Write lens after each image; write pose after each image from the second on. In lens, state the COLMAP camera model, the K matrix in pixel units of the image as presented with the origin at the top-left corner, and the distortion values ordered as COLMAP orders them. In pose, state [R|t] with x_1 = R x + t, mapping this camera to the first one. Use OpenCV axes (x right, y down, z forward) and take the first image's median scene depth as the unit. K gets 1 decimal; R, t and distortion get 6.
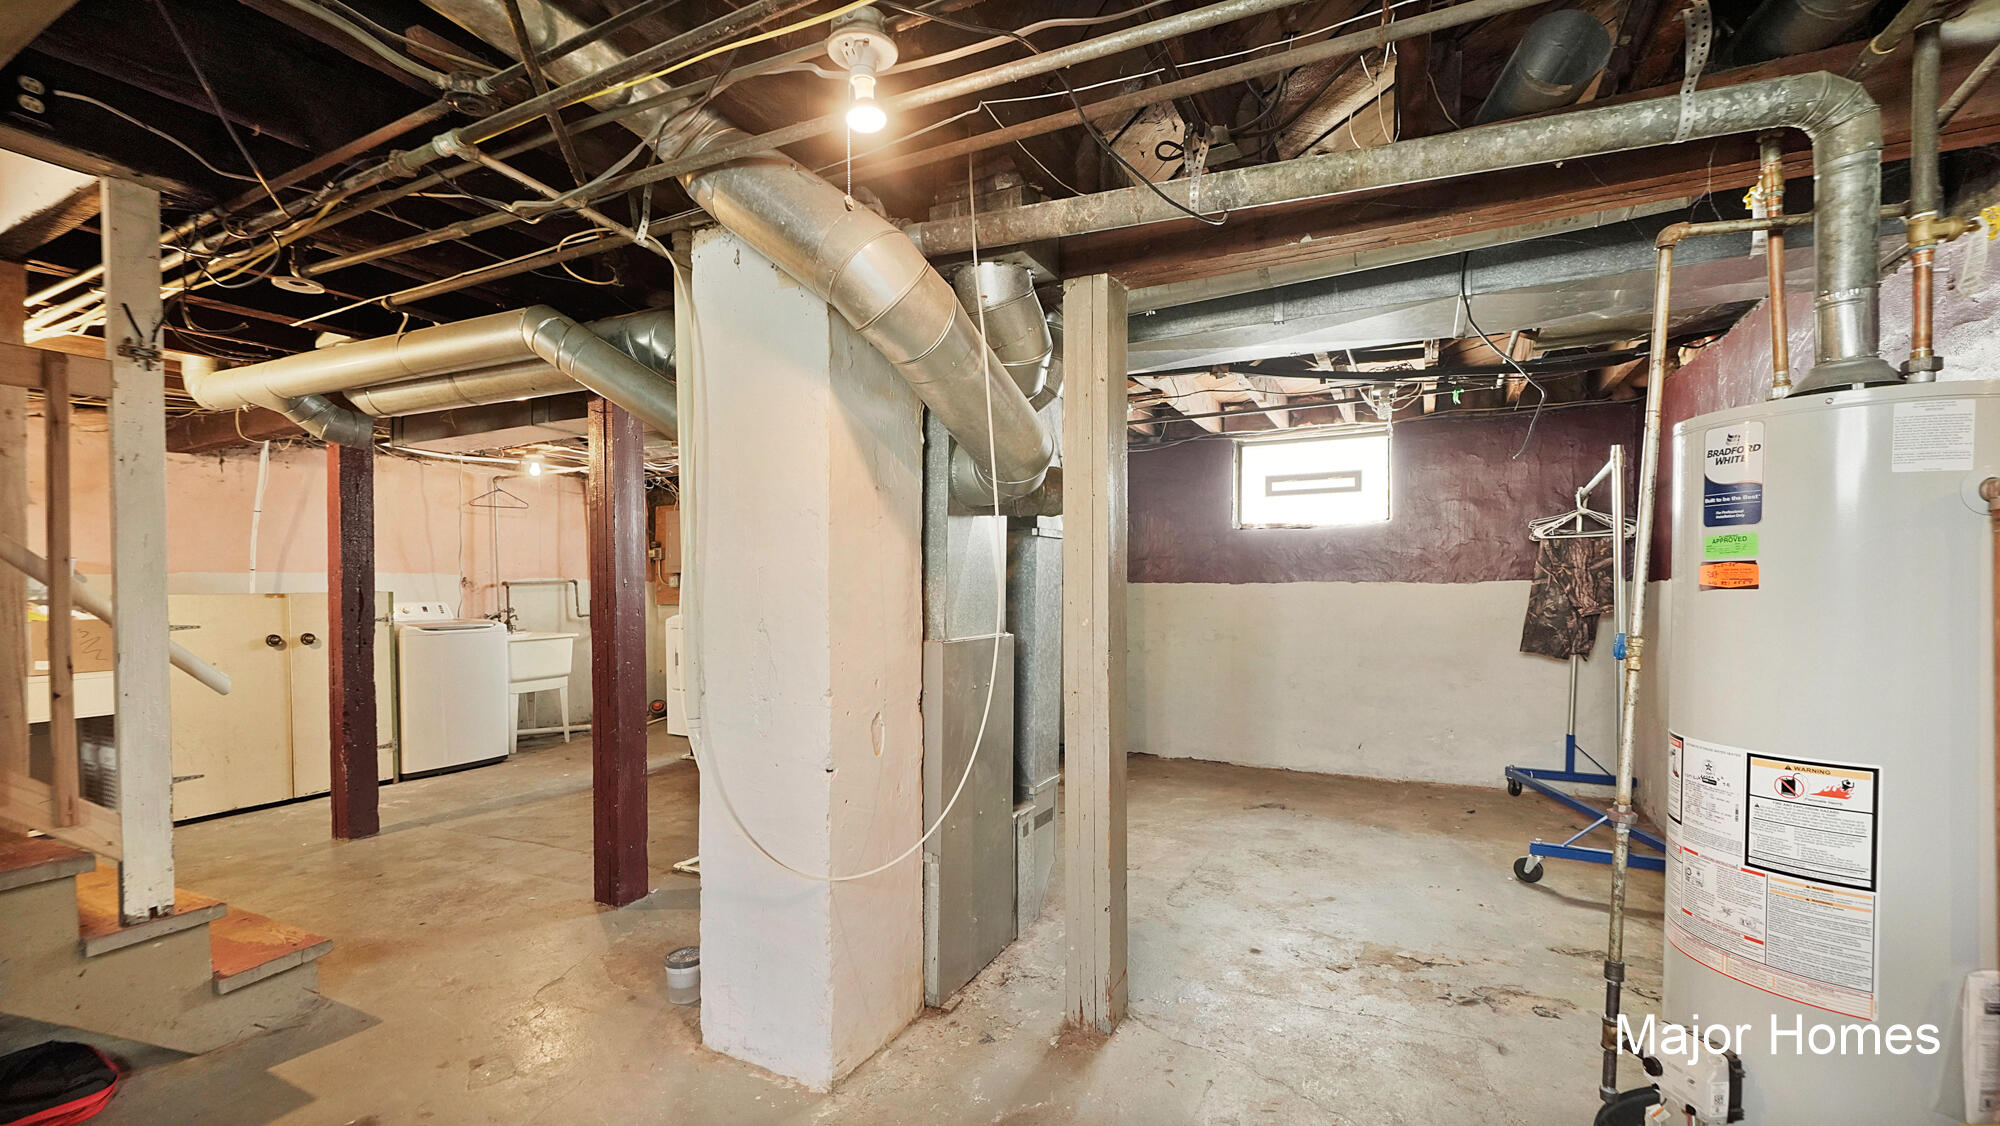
lens RADIAL K [[820.1, 0, 994.1], [0, 820.1, 602.8], [0, 0, 1]] dist [-0.000071, -0.000003]
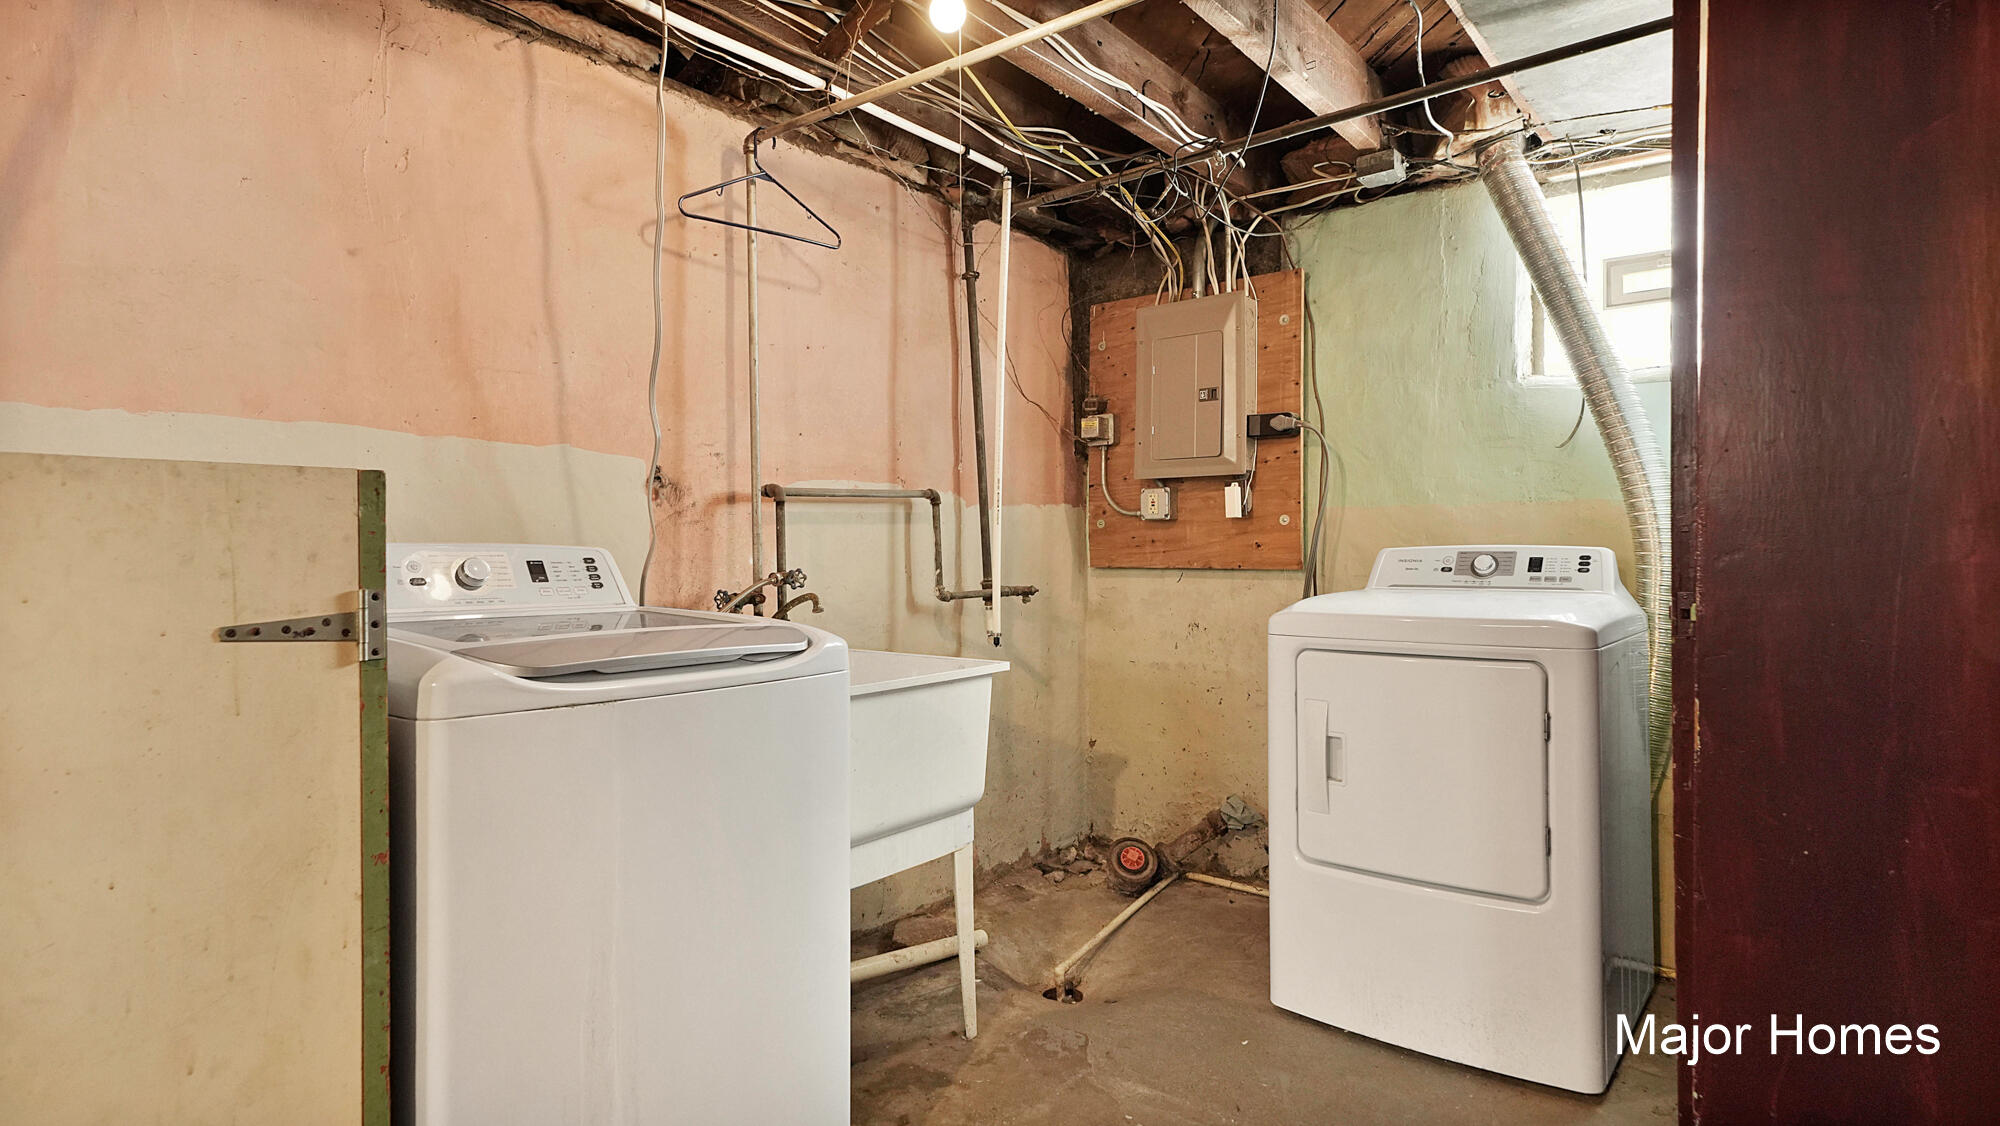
lens RADIAL K [[1082.0, 0, 999.5], [0, 1082.0, 554.9], [0, 0, 1]] dist [0.002605, -0.000523]
pose [[0.980035, 0.003638, -0.198790, -0.441007], [-0.006597, 0.999877, -0.014226, 0.005409], [0.198714, 0.015253, 0.979939, 0.634329]]
